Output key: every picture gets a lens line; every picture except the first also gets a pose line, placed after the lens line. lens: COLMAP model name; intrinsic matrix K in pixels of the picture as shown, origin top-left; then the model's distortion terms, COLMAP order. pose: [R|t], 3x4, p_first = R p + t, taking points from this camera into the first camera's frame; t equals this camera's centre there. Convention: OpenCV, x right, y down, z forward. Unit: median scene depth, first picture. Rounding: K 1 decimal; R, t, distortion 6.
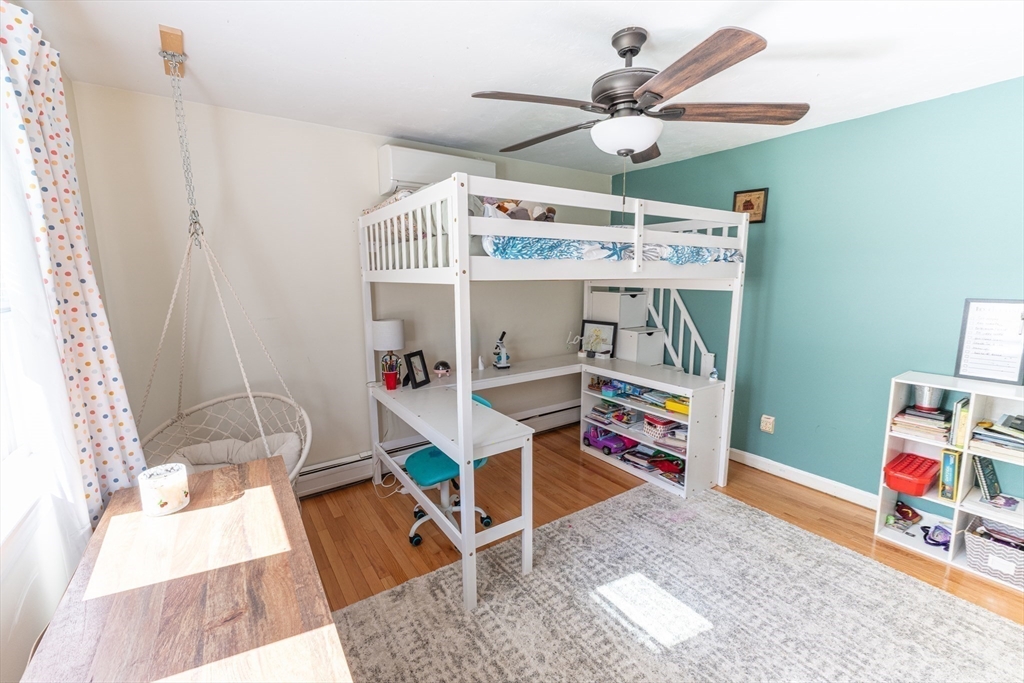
lens RADIAL K [[431.5, 0, 513.0], [0, 431.5, 341.0], [0, 0, 1]] dist [0.009029, -0.001539]
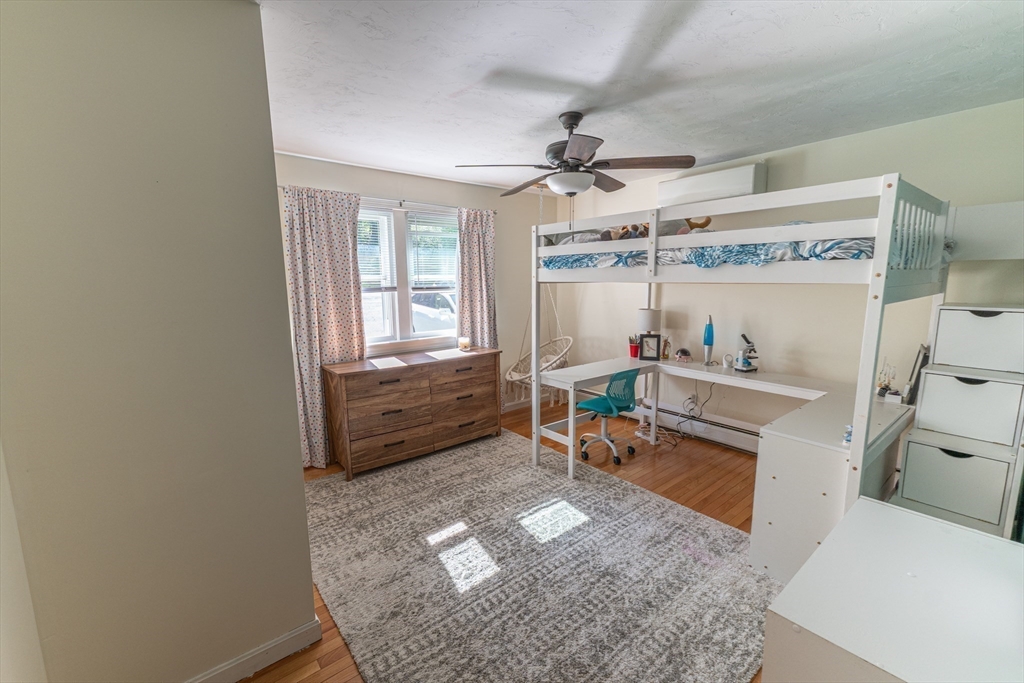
lens RADIAL K [[431.5, 0, 513.7], [0, 431.5, 343.5], [0, 0, 1]] dist [0.009029, -0.001539]
pose [[0.086896, 0.156493, -0.983849, 1.371937], [-0.139805, 0.979727, 0.143490, -0.103148], [0.986359, 0.125079, 0.107013, 0.573855]]
